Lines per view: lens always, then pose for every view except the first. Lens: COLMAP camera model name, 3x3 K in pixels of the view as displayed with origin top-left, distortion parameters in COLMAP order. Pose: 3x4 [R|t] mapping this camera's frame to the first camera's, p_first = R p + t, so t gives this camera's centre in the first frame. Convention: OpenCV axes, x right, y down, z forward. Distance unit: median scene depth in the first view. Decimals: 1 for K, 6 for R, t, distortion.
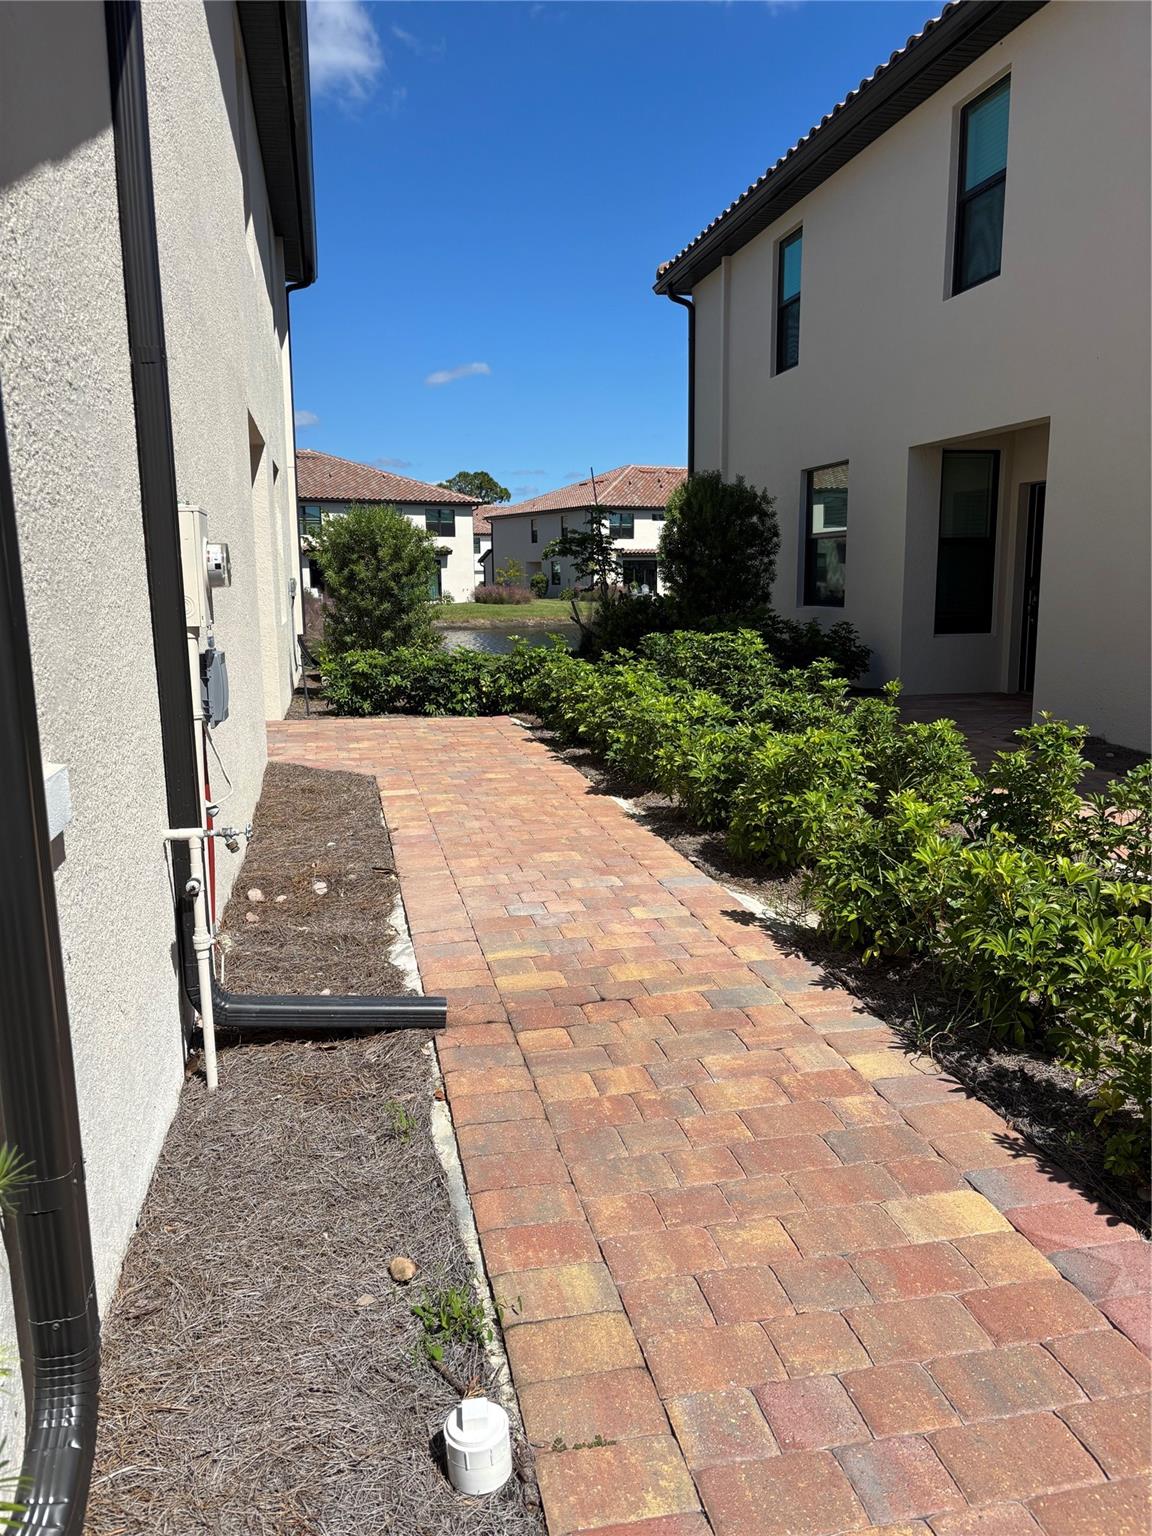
lens RADIAL K [[1167.9, 0, 584.1], [0, 1167.9, 774.4], [0, 0, 1]] dist [0.038526, -0.057086]
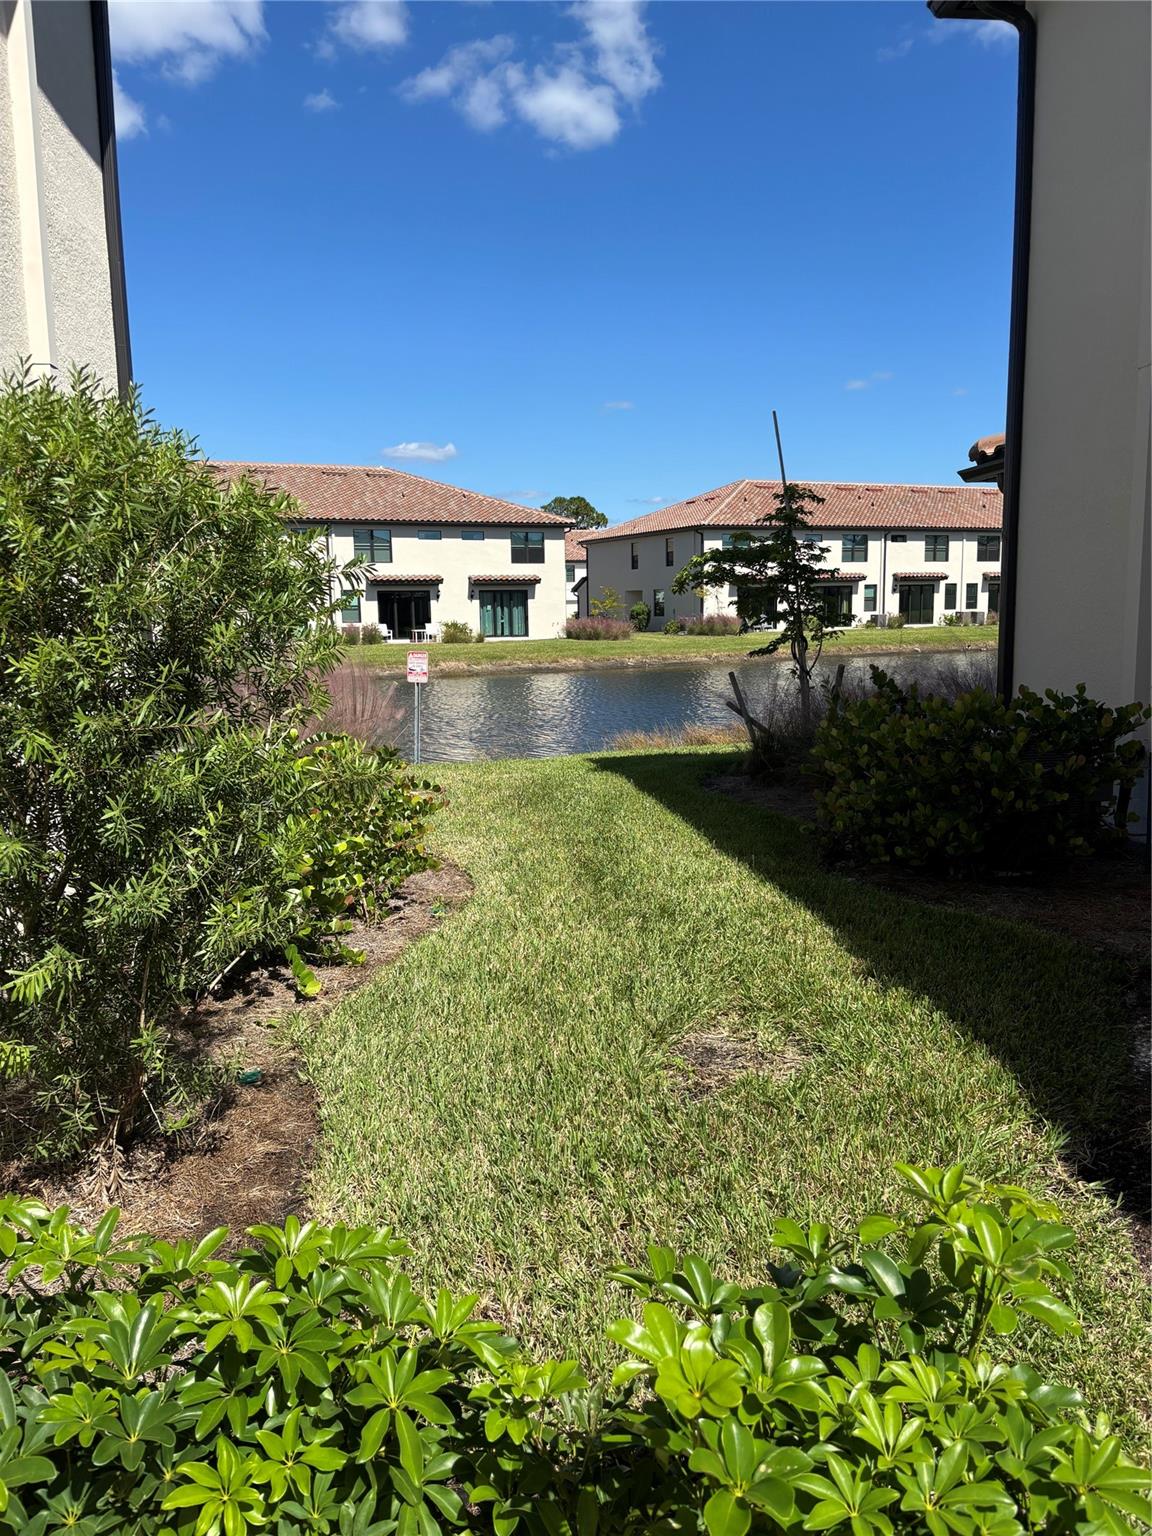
lens RADIAL K [[1167.9, 0, 570.4], [0, 1167.9, 769.4], [0, 0, 1]] dist [0.038526, -0.057086]
pose [[0.995685, 0.005178, -0.092652, -0.009081], [-0.007681, 0.999615, -0.026680, -0.025534], [0.092478, 0.027277, 0.995341, 0.134433]]
